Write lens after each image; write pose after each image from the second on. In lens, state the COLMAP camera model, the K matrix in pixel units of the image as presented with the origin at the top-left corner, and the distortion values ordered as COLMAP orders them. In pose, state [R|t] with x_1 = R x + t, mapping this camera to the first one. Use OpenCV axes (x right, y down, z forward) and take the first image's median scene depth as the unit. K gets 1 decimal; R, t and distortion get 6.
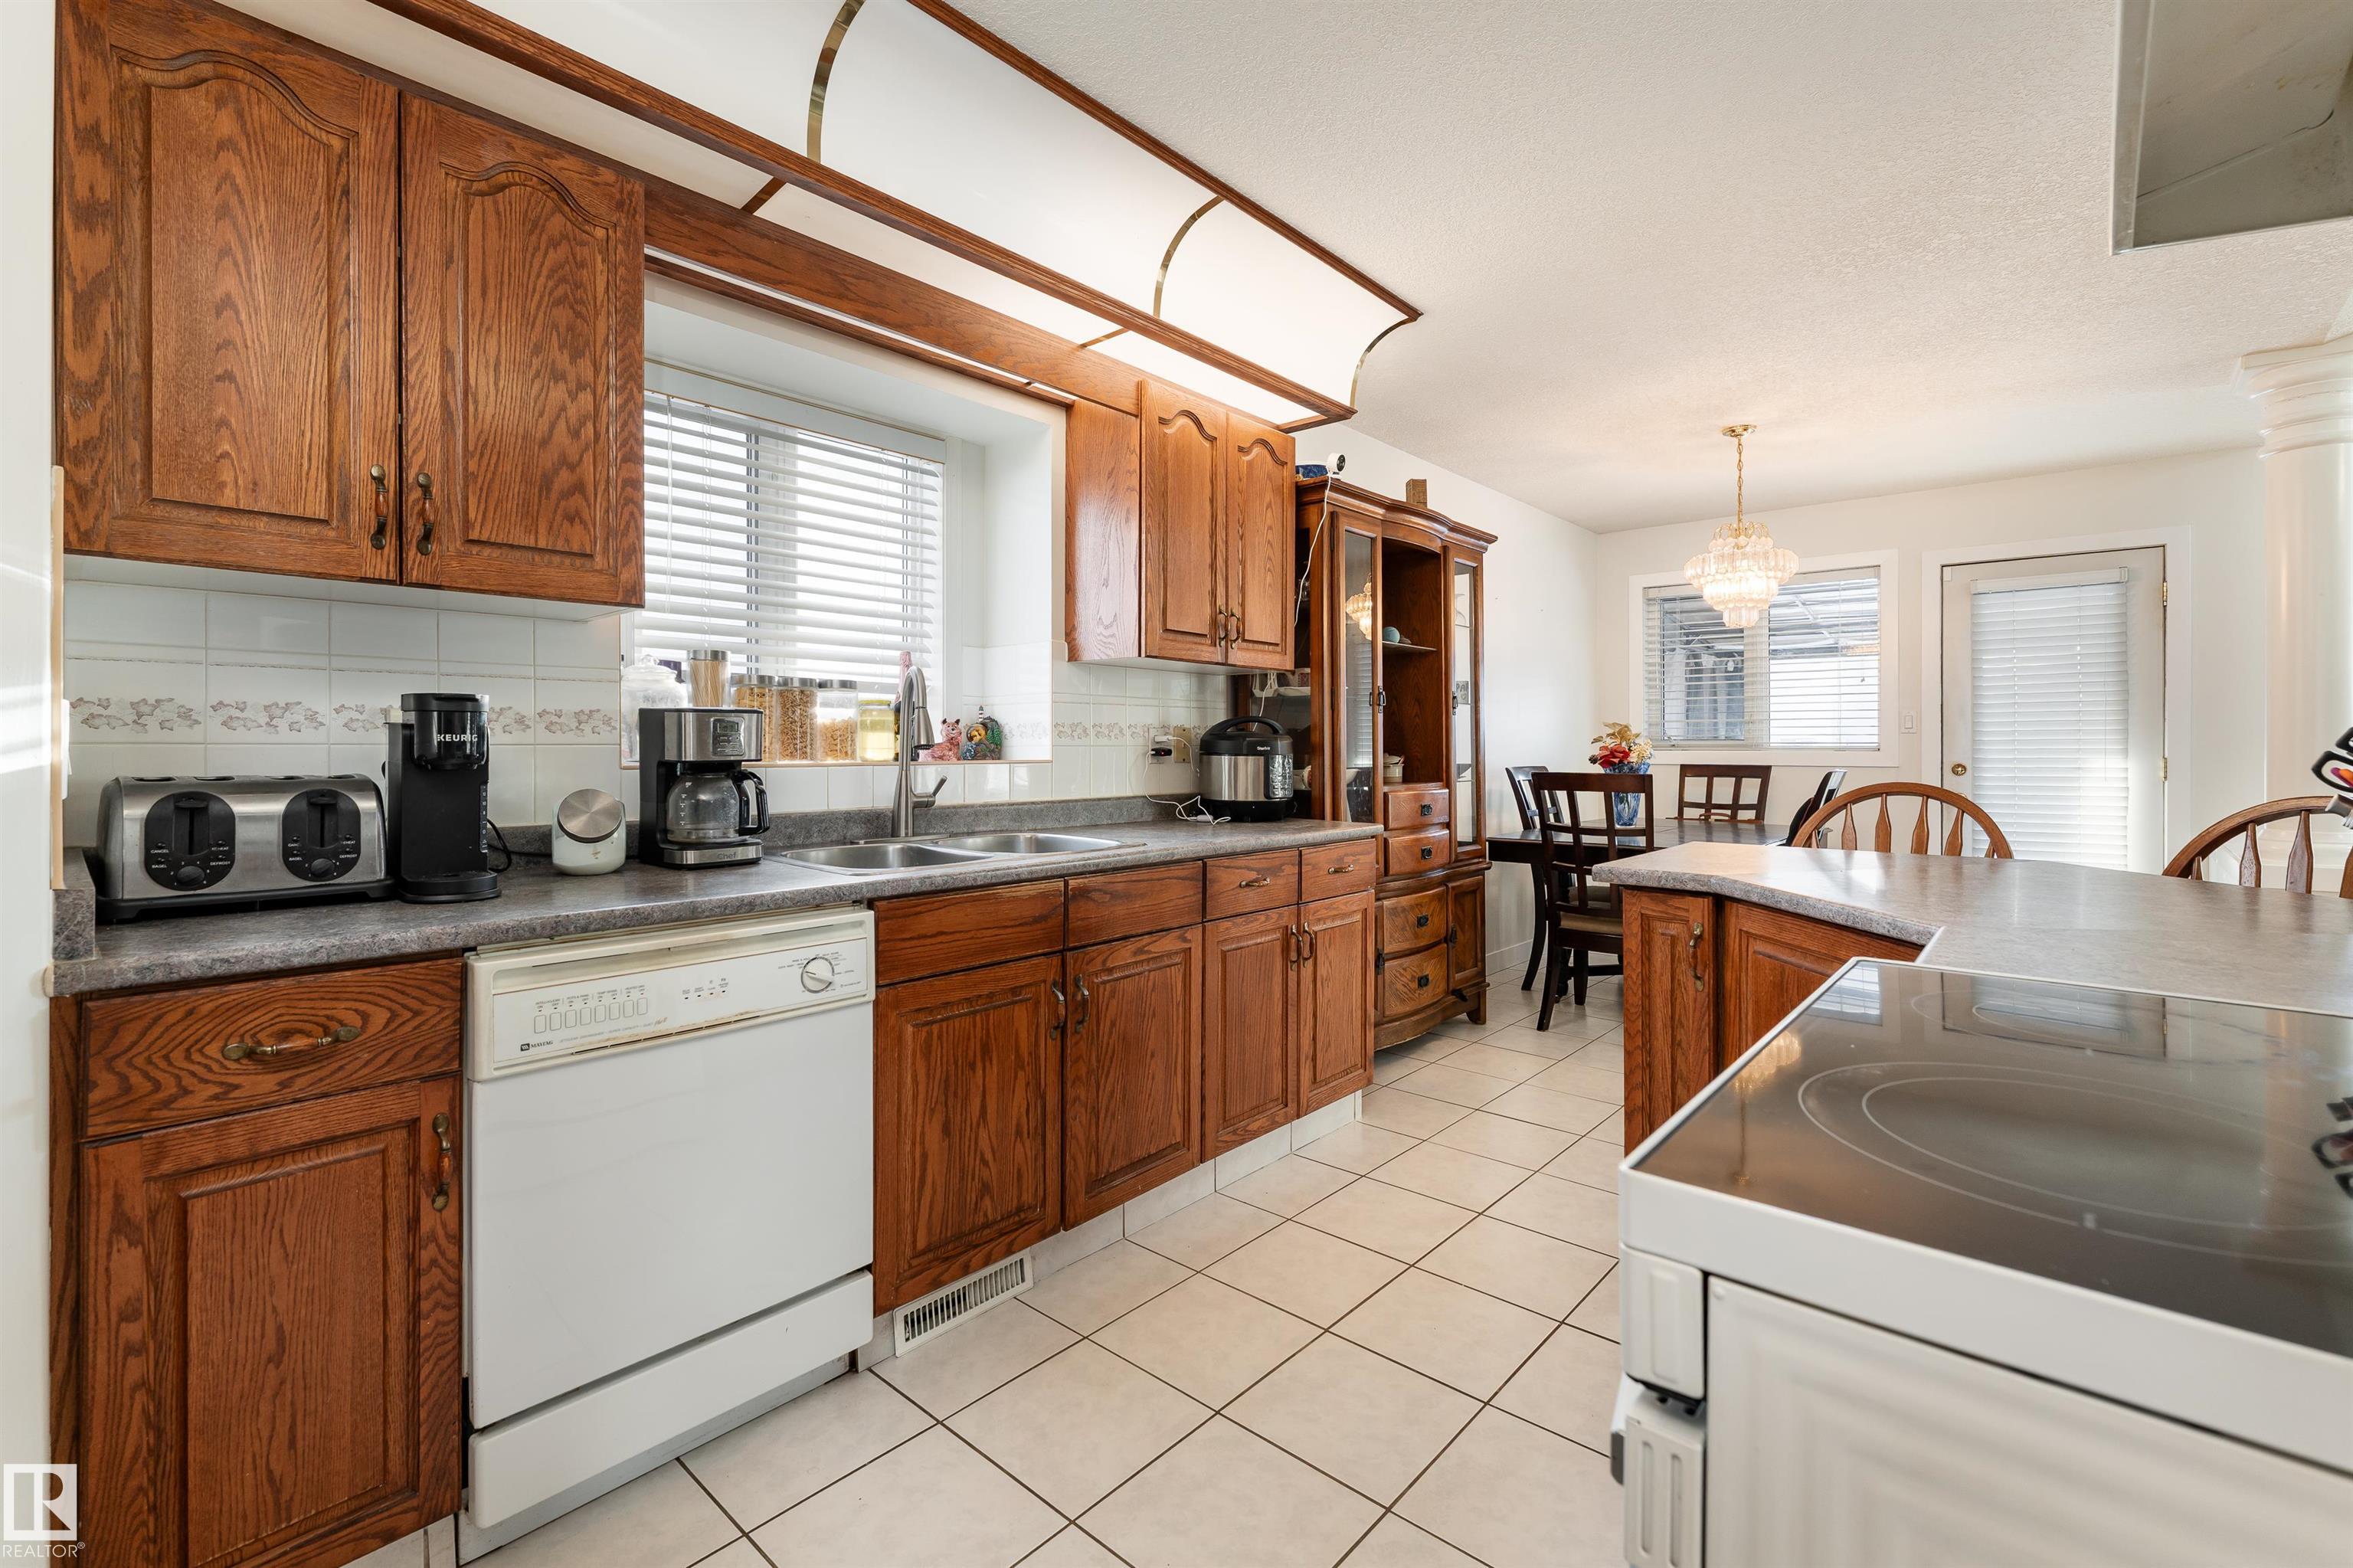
lens RADIAL K [[1020.2, 0, 1179.8], [0, 1020.2, 746.1], [0, 0, 1]] dist [-0.001839, -0.000006]
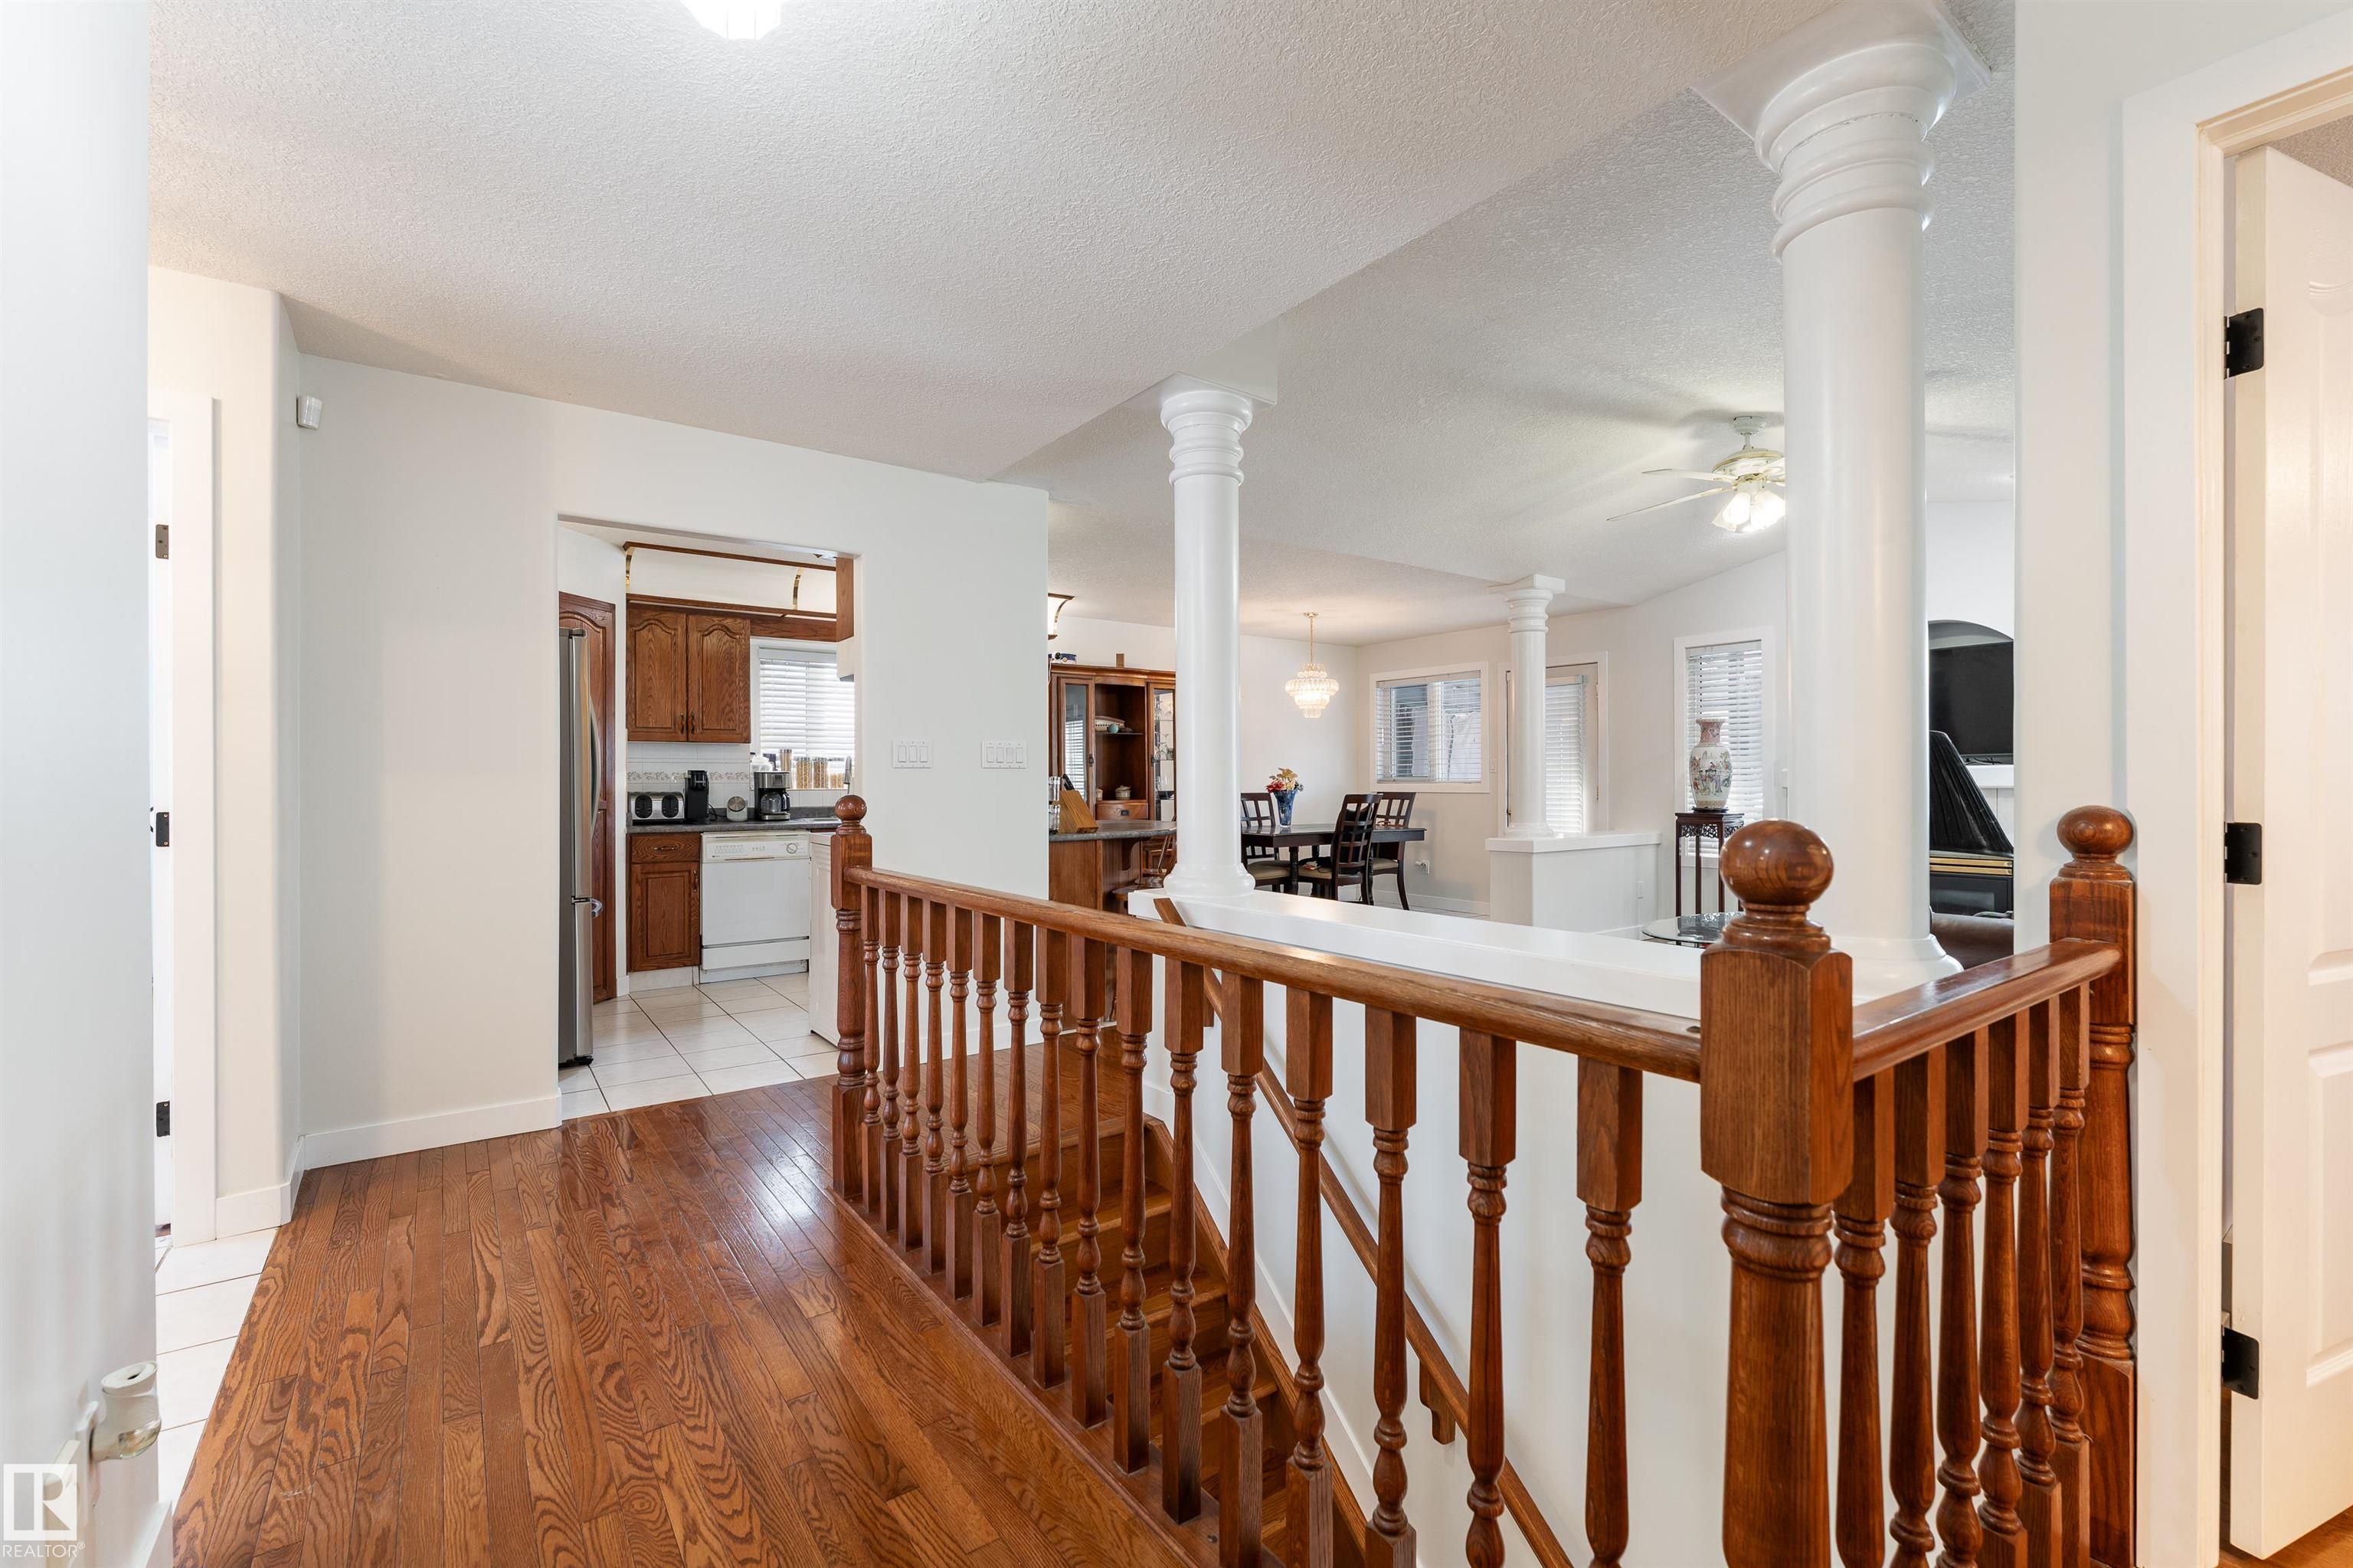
lens RADIAL K [[1009.8, 0, 1171.1], [0, 1009.8, 779.8], [0, 0, 1]] dist [0.000650, 0.000106]
pose [[0.976734, -0.003477, -0.214425, 1.257265], [0.003535, 0.999994, -0.000111, -0.006589], [0.214424, -0.000650, 0.976740, -1.597347]]
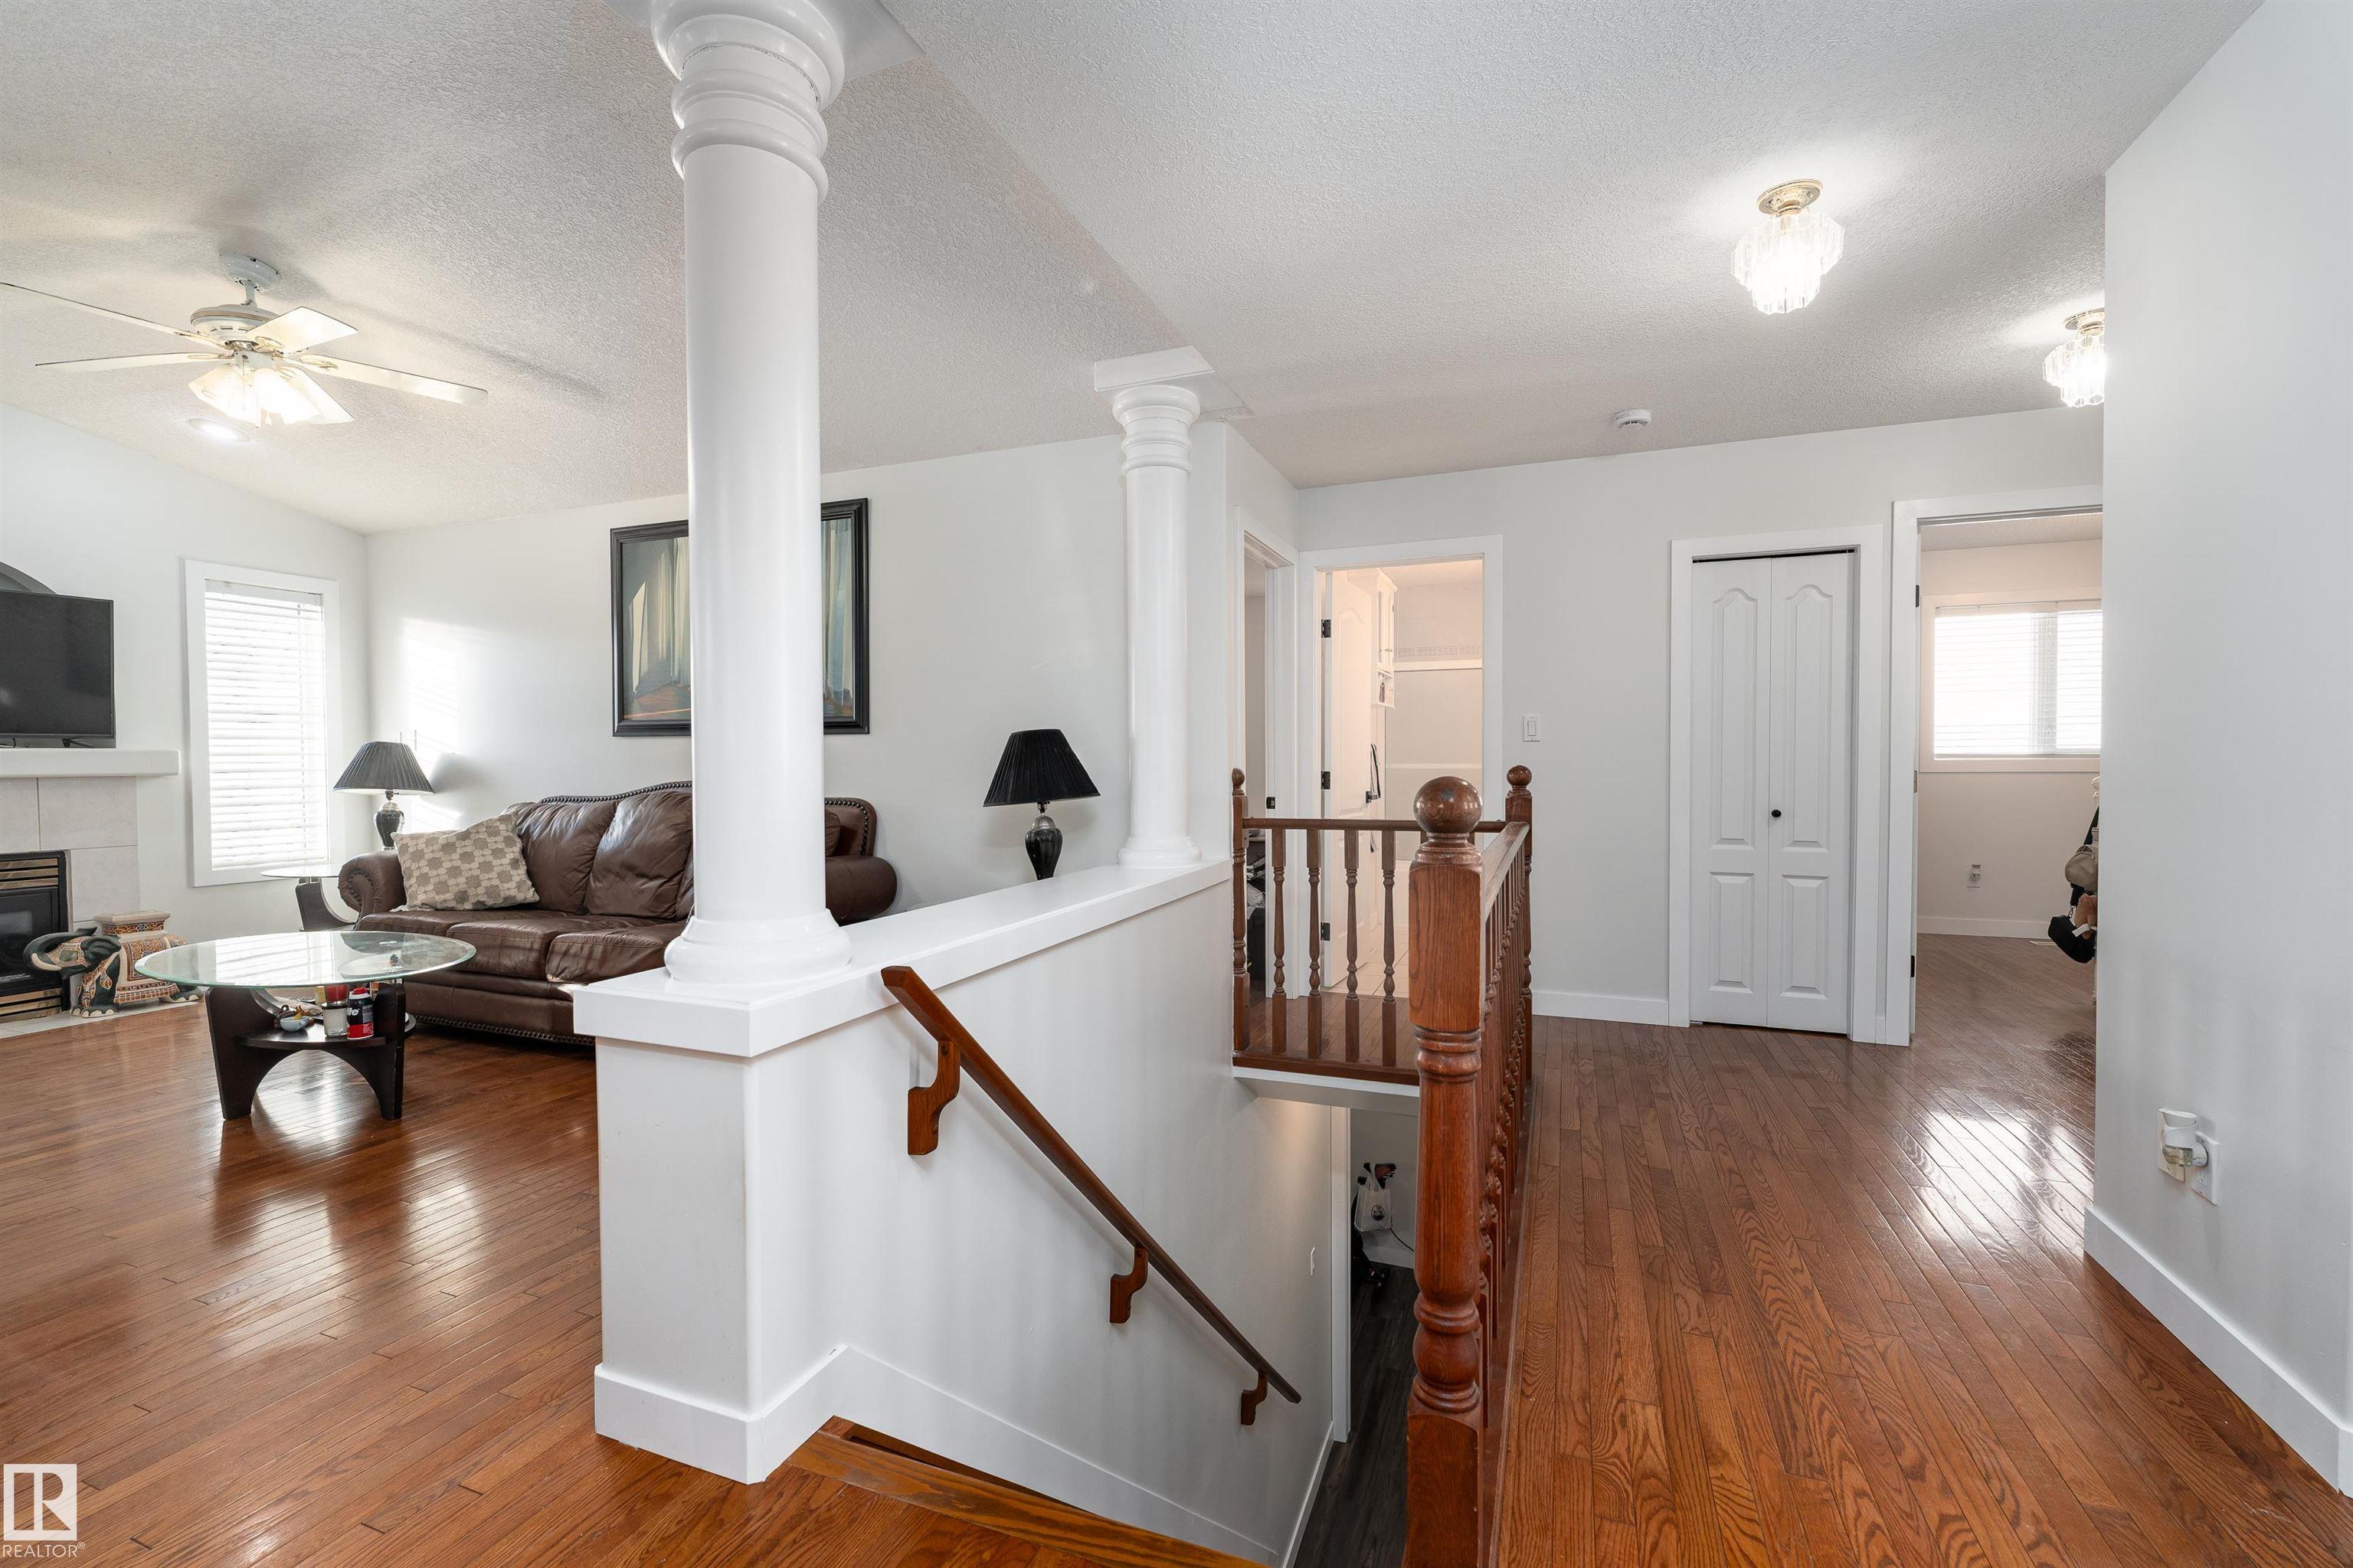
lens RADIAL K [[996.9, 0, 1173.3], [0, 996.9, 781.7], [0, 0, 1]] dist [-0.001870, -0.000146]
pose [[-0.344163, -0.016368, 0.938767, 0.136319], [0.004361, 0.999809, 0.019031, 0.001648], [-0.938900, 0.010644, -0.344026, -0.135582]]
